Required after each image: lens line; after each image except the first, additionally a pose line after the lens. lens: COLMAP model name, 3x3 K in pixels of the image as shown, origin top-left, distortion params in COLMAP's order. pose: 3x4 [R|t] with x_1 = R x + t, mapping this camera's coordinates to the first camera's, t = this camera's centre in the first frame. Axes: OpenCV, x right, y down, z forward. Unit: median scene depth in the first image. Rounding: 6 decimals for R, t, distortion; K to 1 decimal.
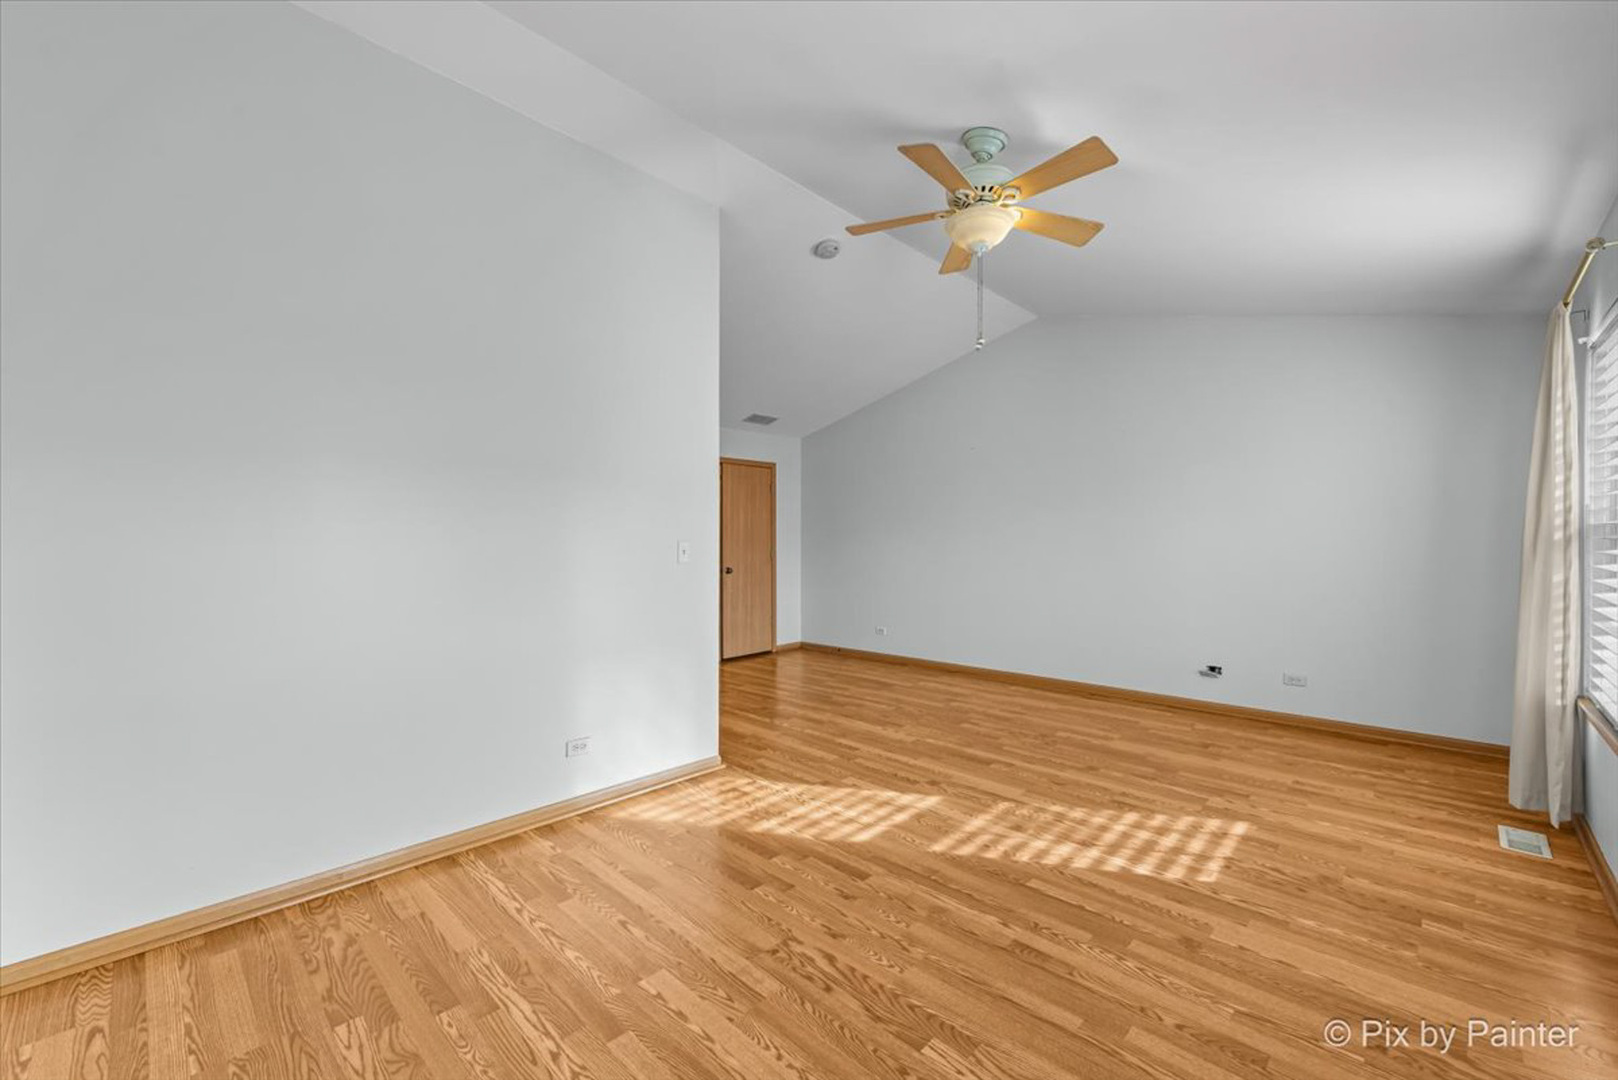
lens RADIAL K [[653.9, 0, 810.3], [0, 653.9, 543.8], [0, 0, 1]] dist [-0.003695, 0.000079]
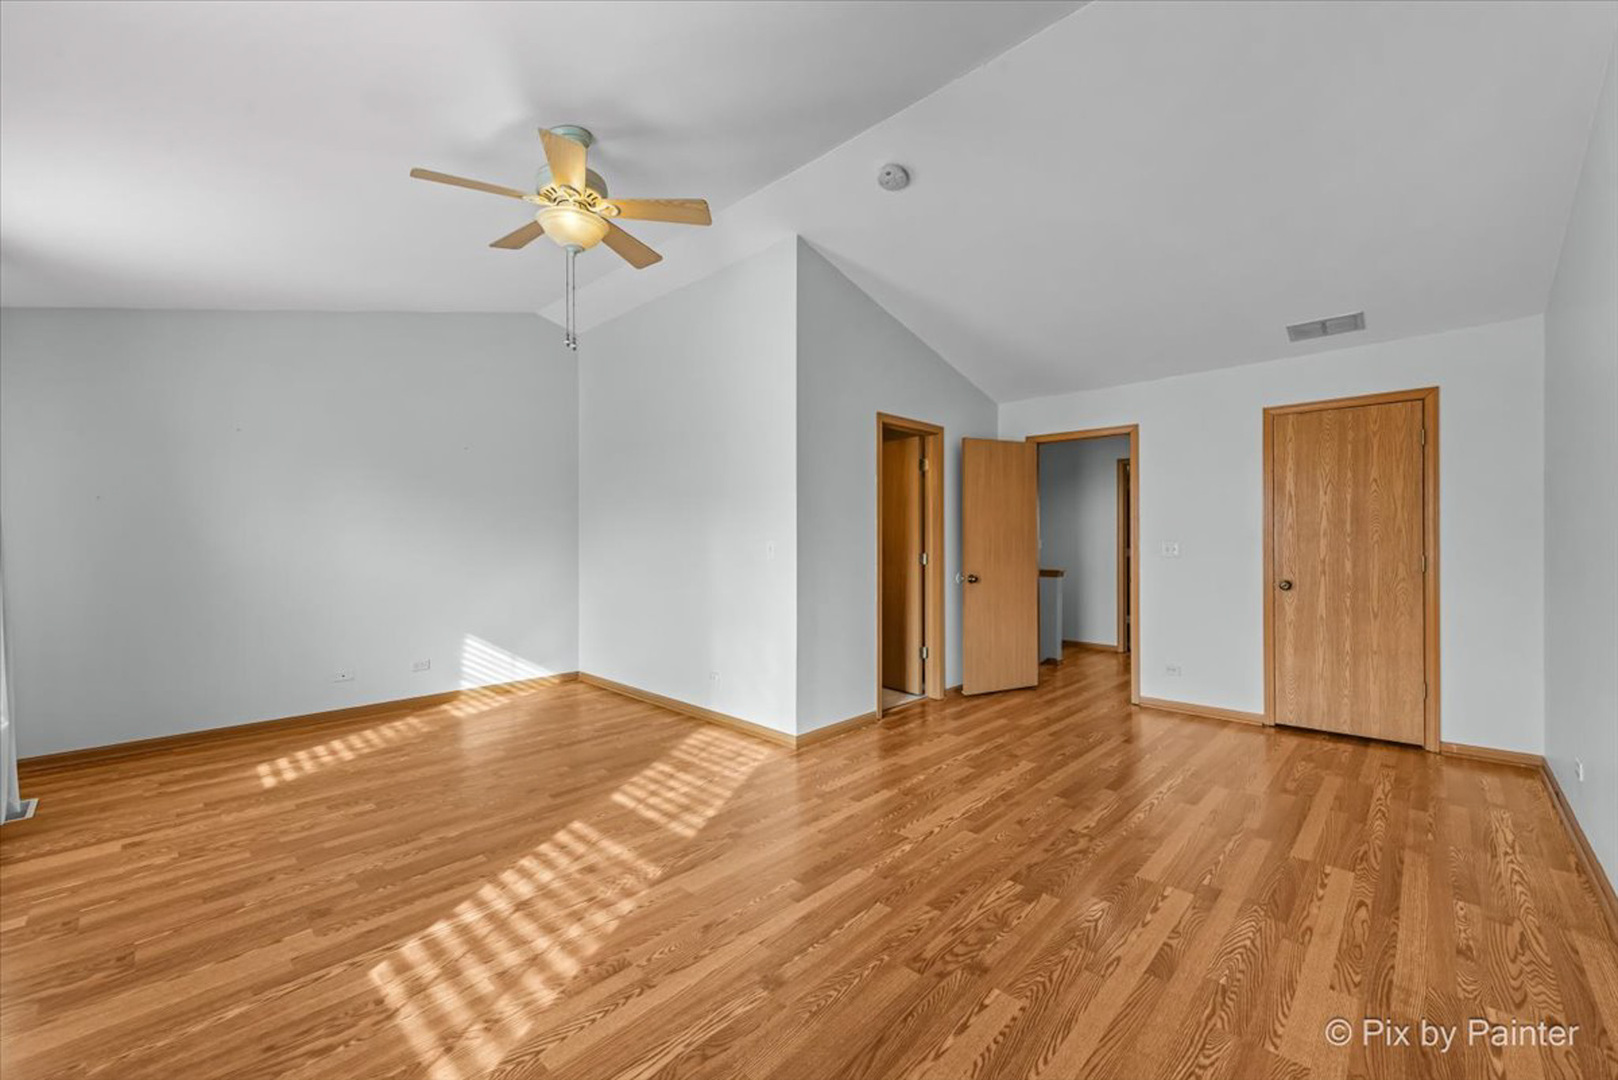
lens RADIAL K [[653.9, 0, 800.1], [0, 653.9, 532.9], [0, 0, 1]] dist [-0.003695, 0.000079]
pose [[-0.000835, -0.001392, -0.999999, 1.174580], [-0.006113, 0.999980, -0.001387, -0.010177], [0.999981, 0.006112, -0.000844, 1.270424]]
